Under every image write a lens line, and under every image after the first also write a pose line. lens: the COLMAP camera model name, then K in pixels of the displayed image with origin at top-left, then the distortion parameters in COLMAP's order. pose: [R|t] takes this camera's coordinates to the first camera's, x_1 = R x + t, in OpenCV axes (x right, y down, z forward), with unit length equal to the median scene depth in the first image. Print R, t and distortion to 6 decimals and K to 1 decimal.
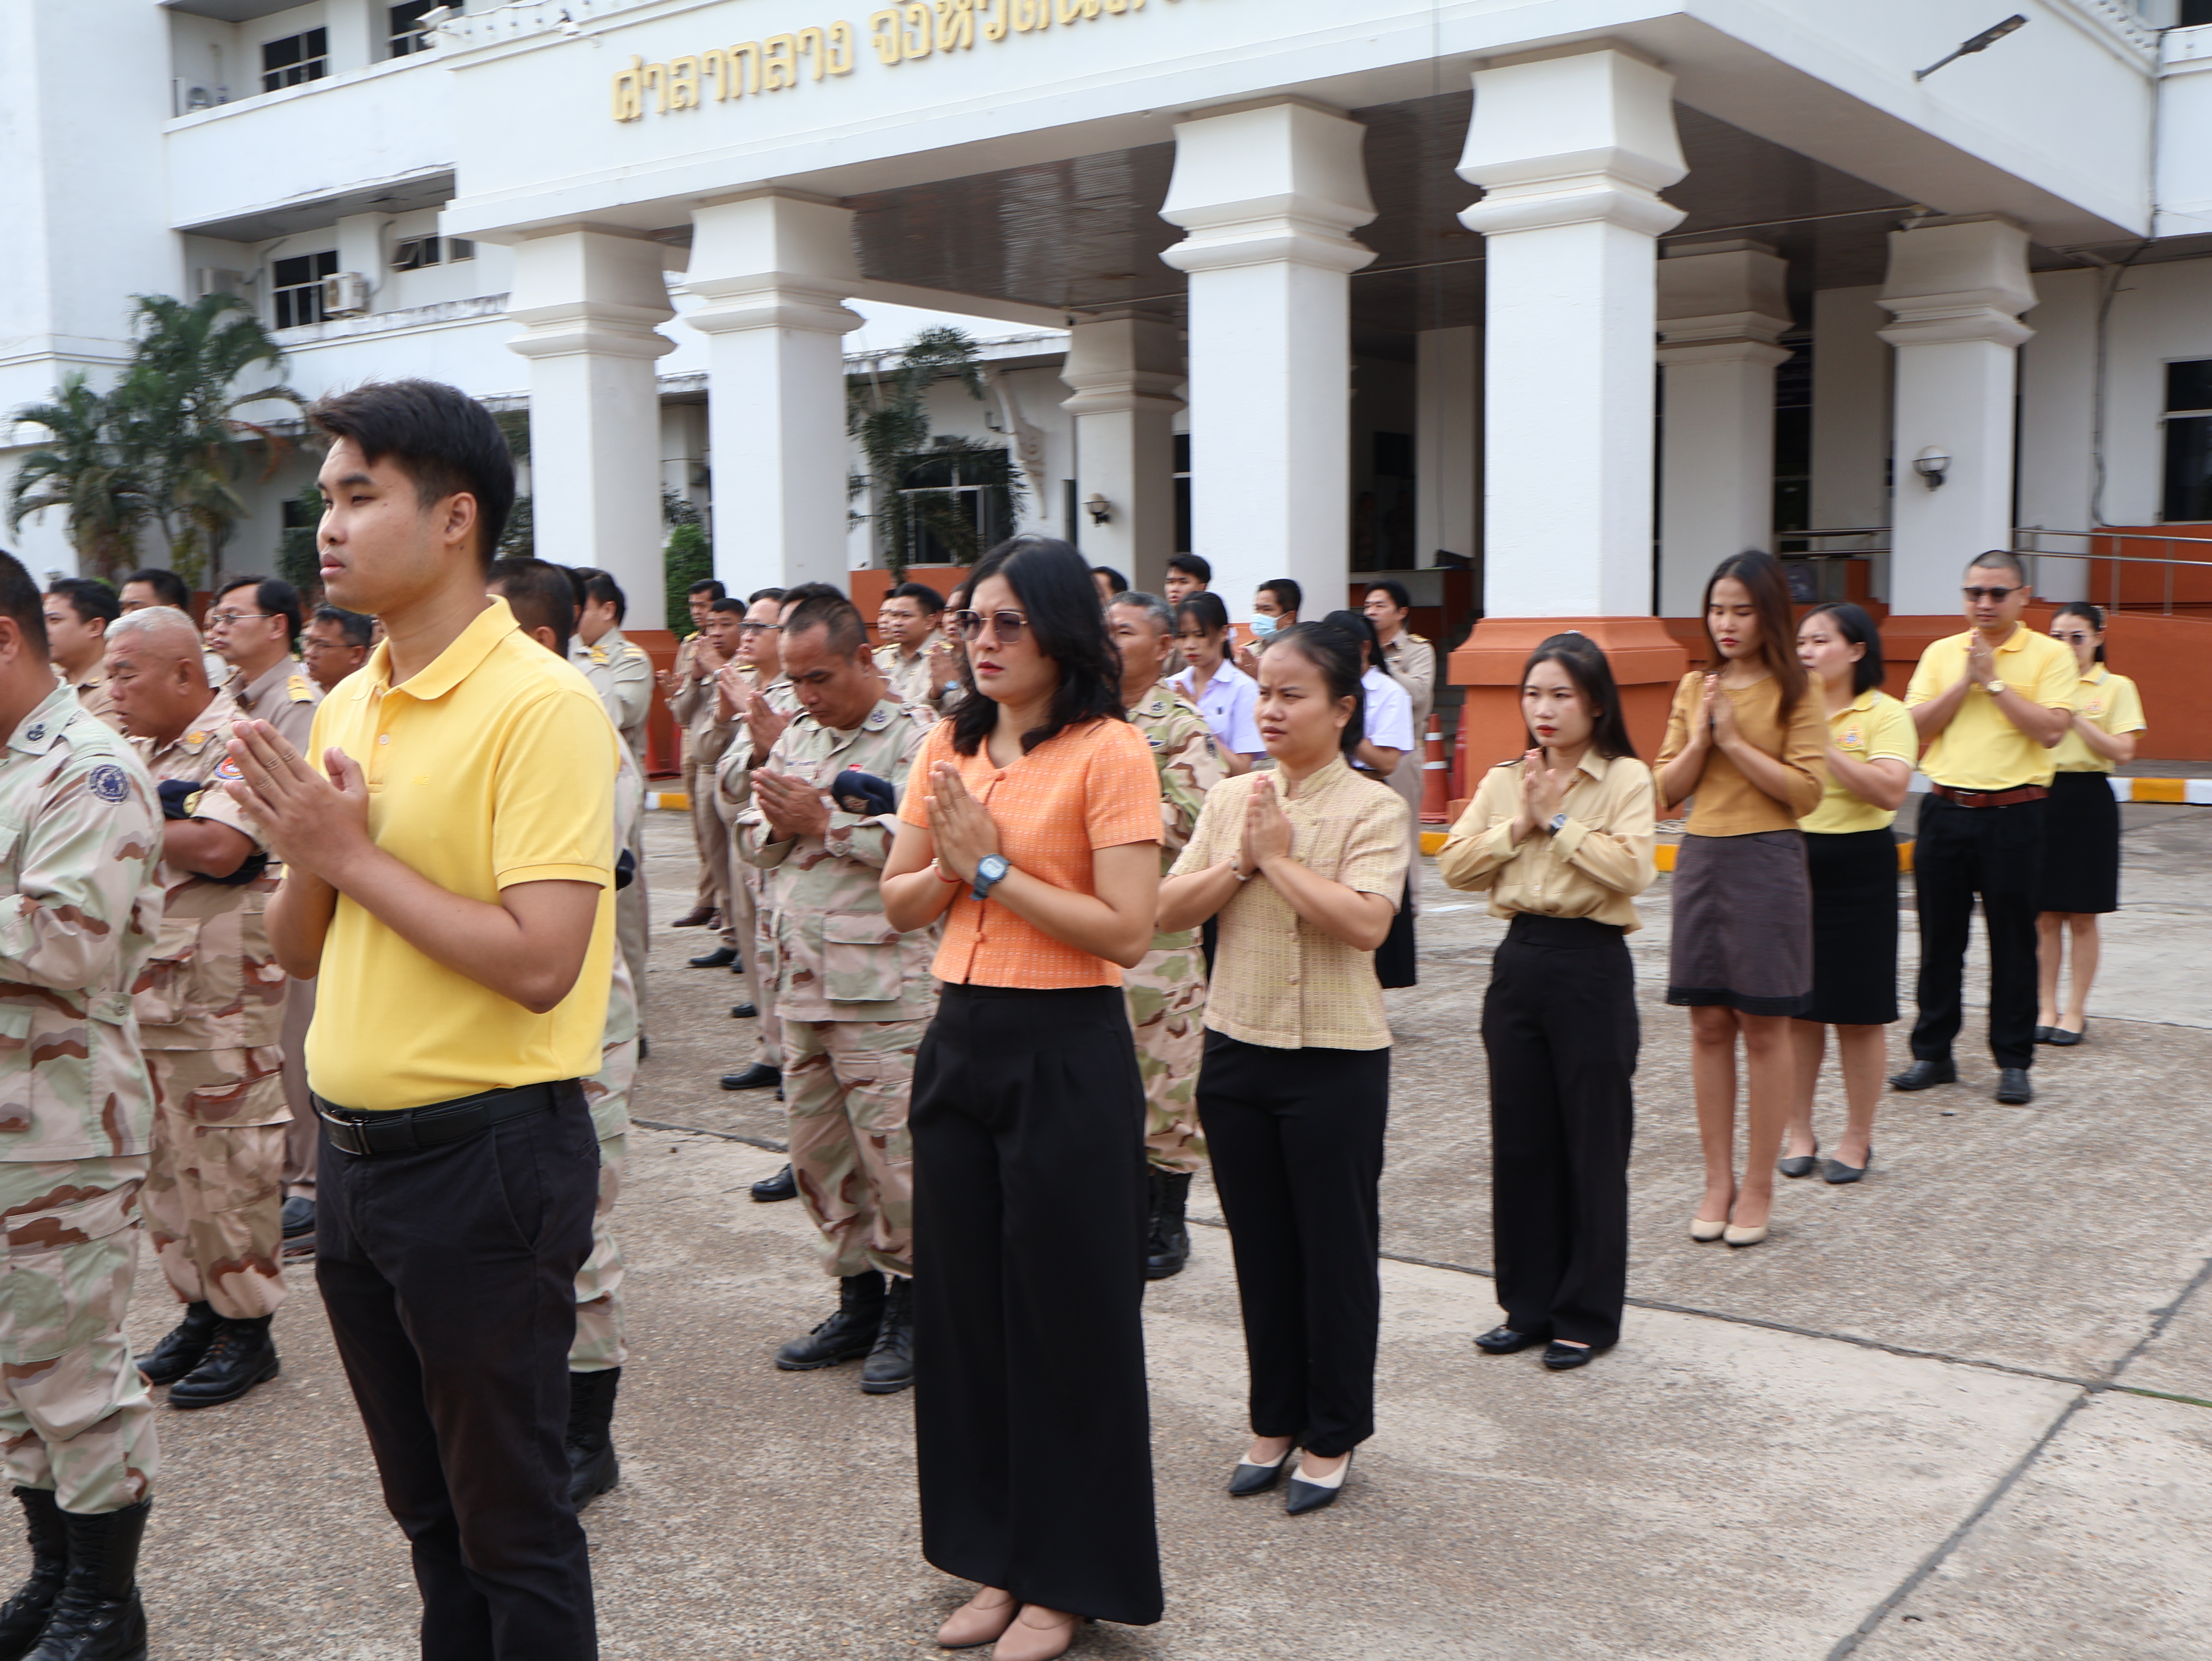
lens RADIAL K [[2274.9, 0, 1112.9], [0, 2274.9, 832.8], [0, 0, 1]] dist [0.002082, 0.000000]
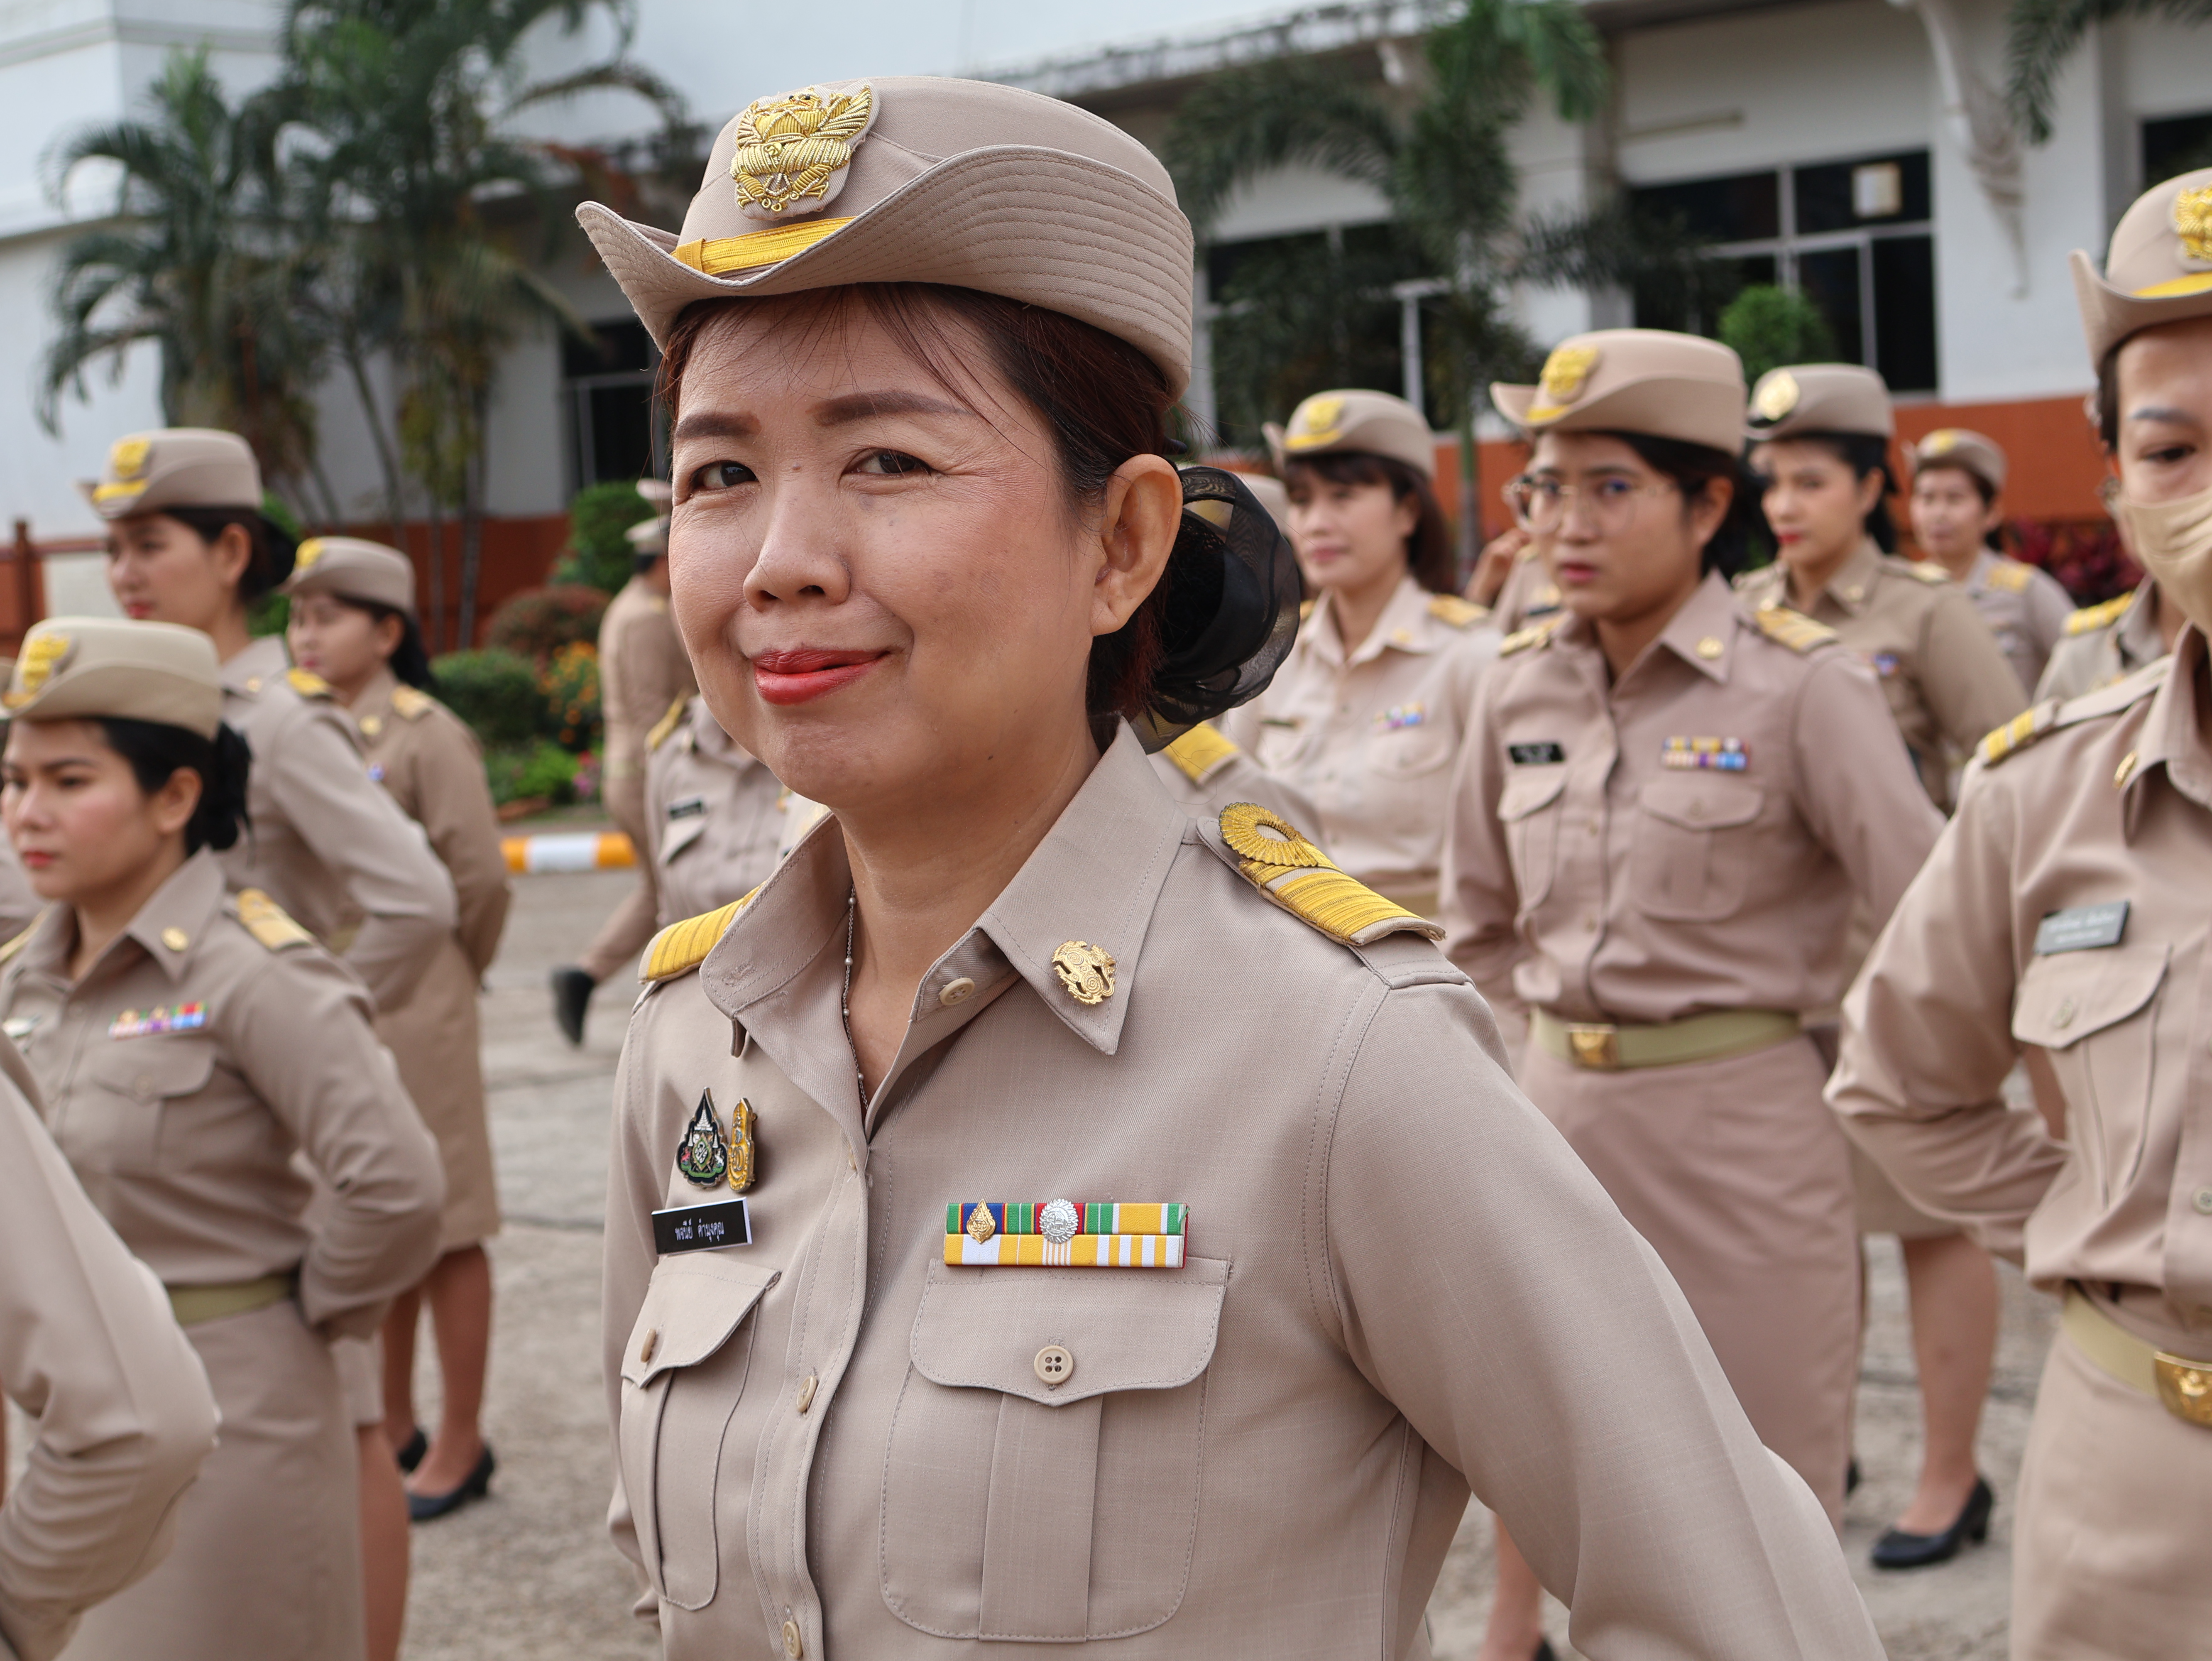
lens RADIAL K [[3847.8, 0, 1097.8], [0, 3847.8, 830.0], [0, 0, 1]] dist [0.009513, 0.000000]
pose [[0.994376, -0.030178, -0.101513, -0.361068], [0.027177, 0.999156, -0.030816, -0.027819], [0.102357, 0.027884, 0.994357, 0.448929]]
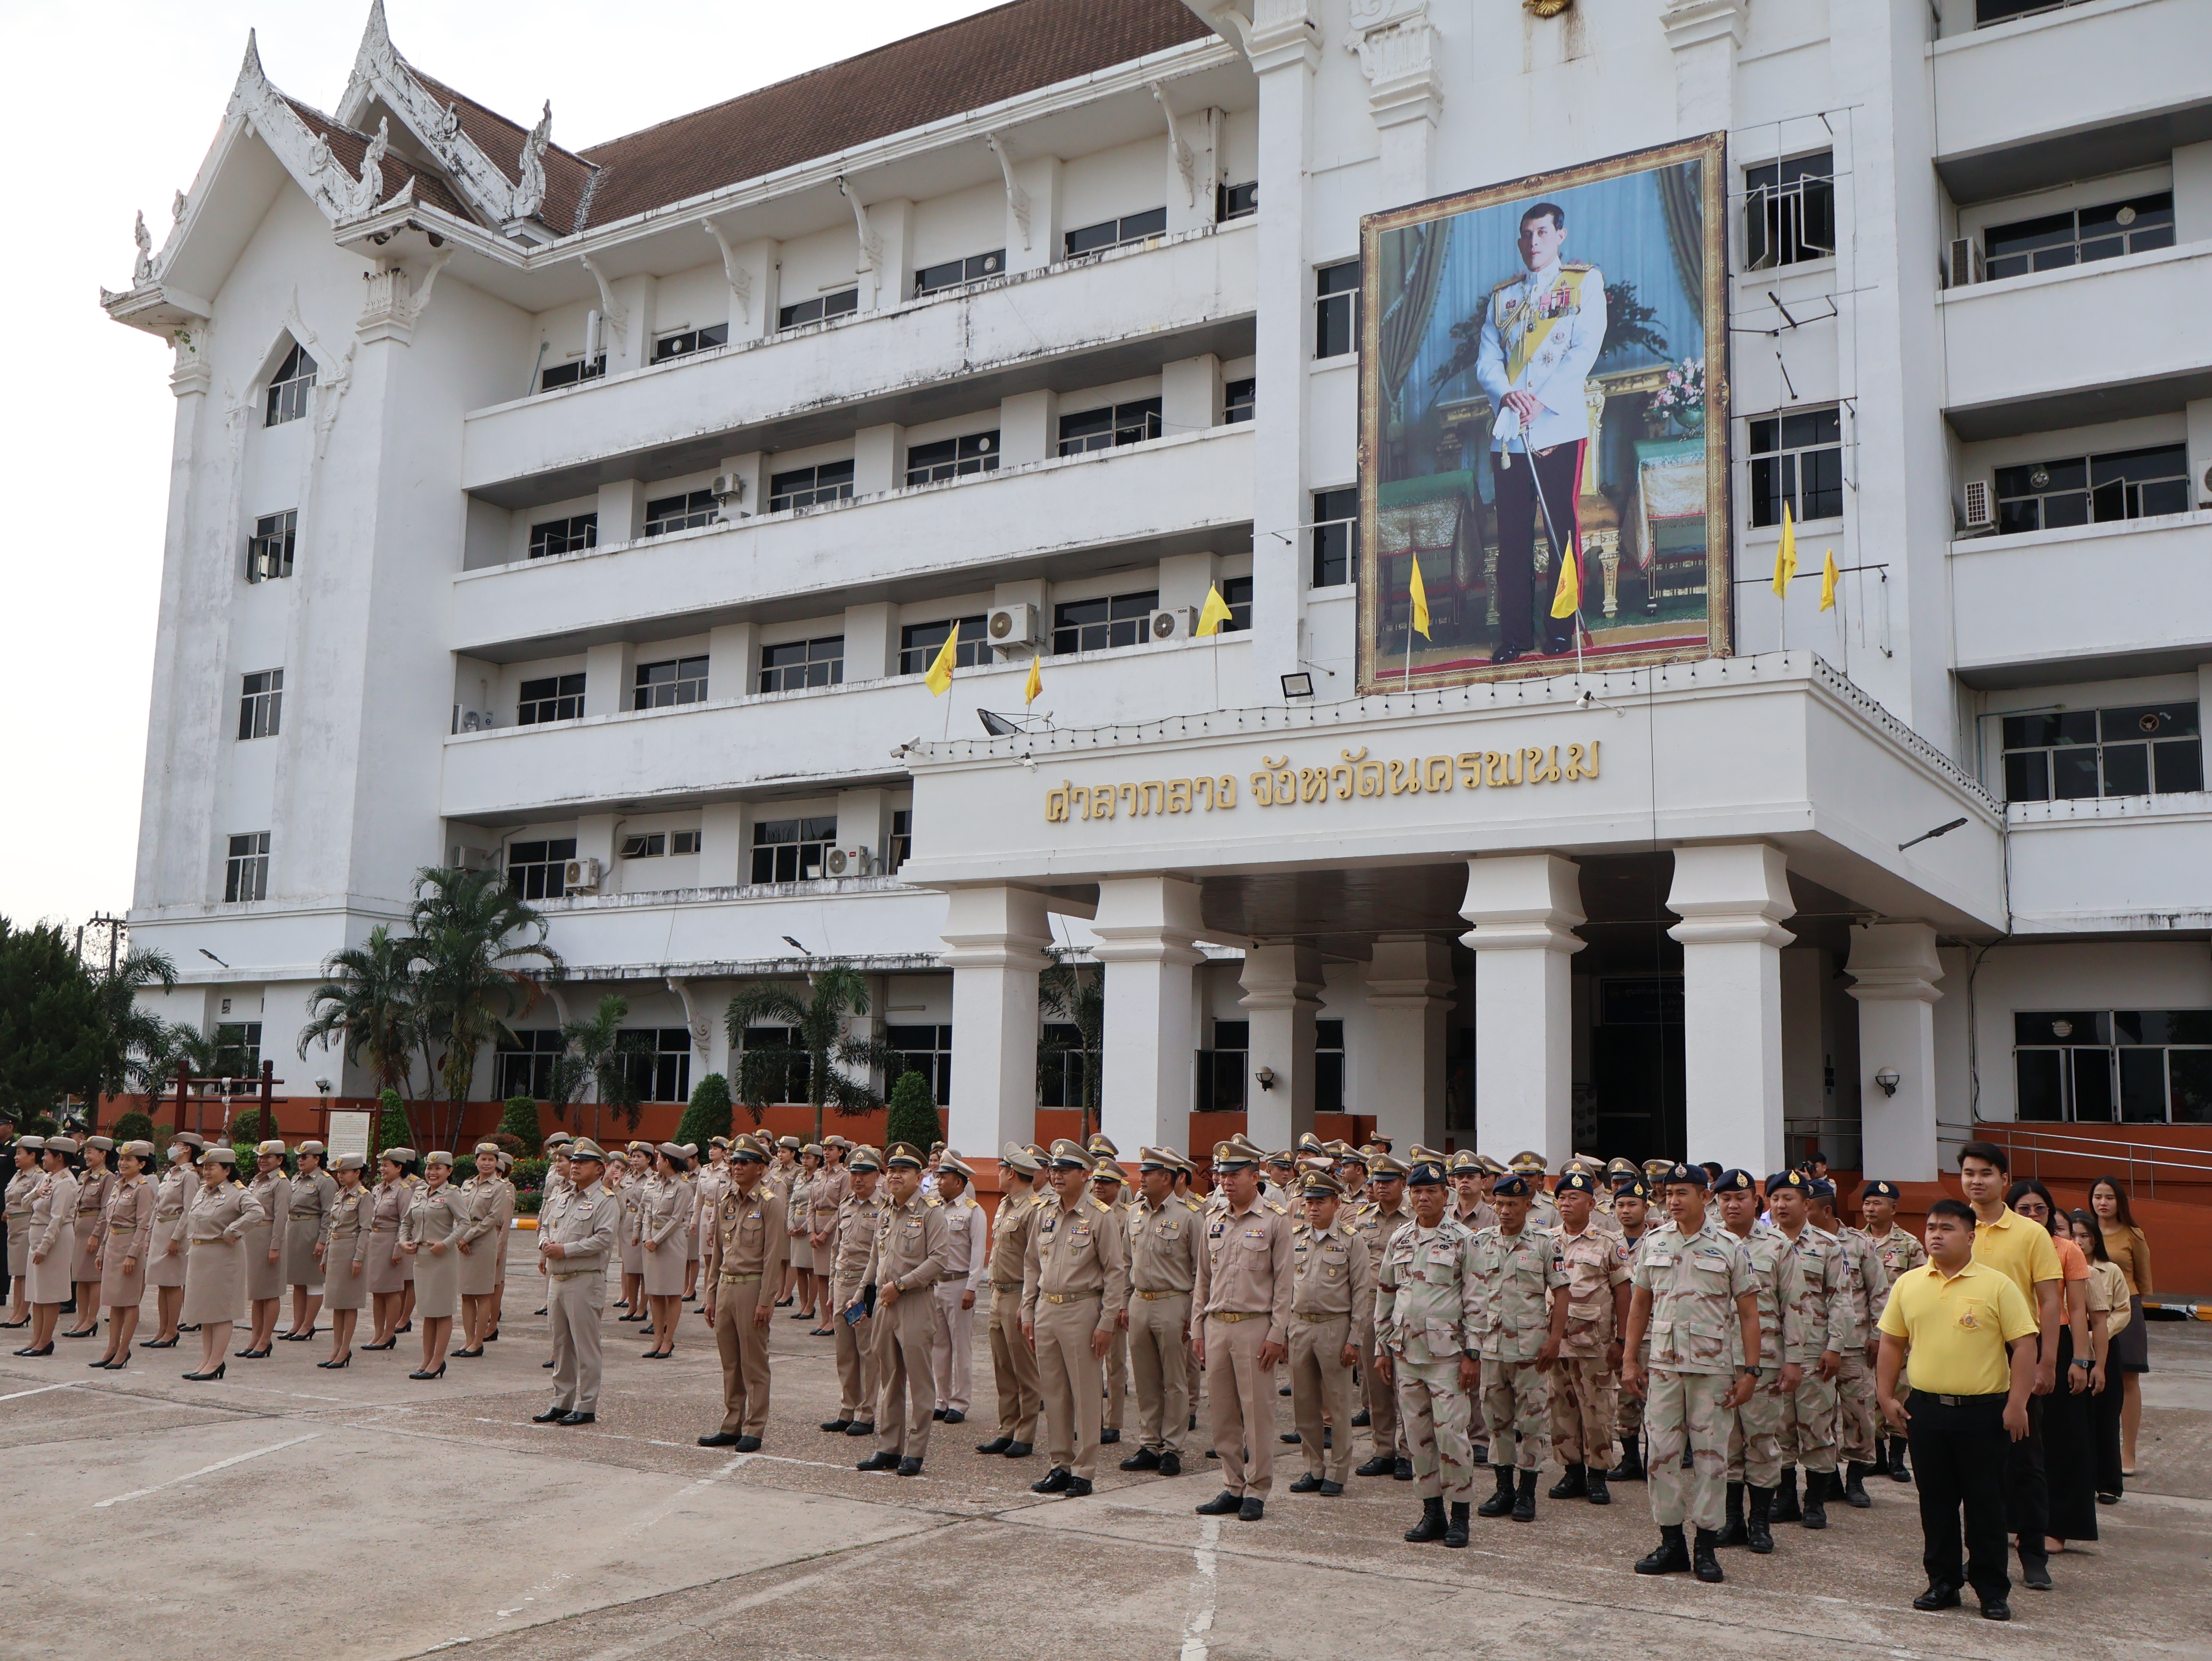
lens RADIAL K [[2076.5, 0, 1087.4], [0, 2076.5, 851.7], [0, 0, 1]] dist [0.011517, 0.000000]
pose [[0.996068, 0.049530, 0.073449, -0.271498], [-0.031308, 0.972414, -0.231153, 0.025332], [-0.082872, 0.227945, 0.970141, -0.318265]]
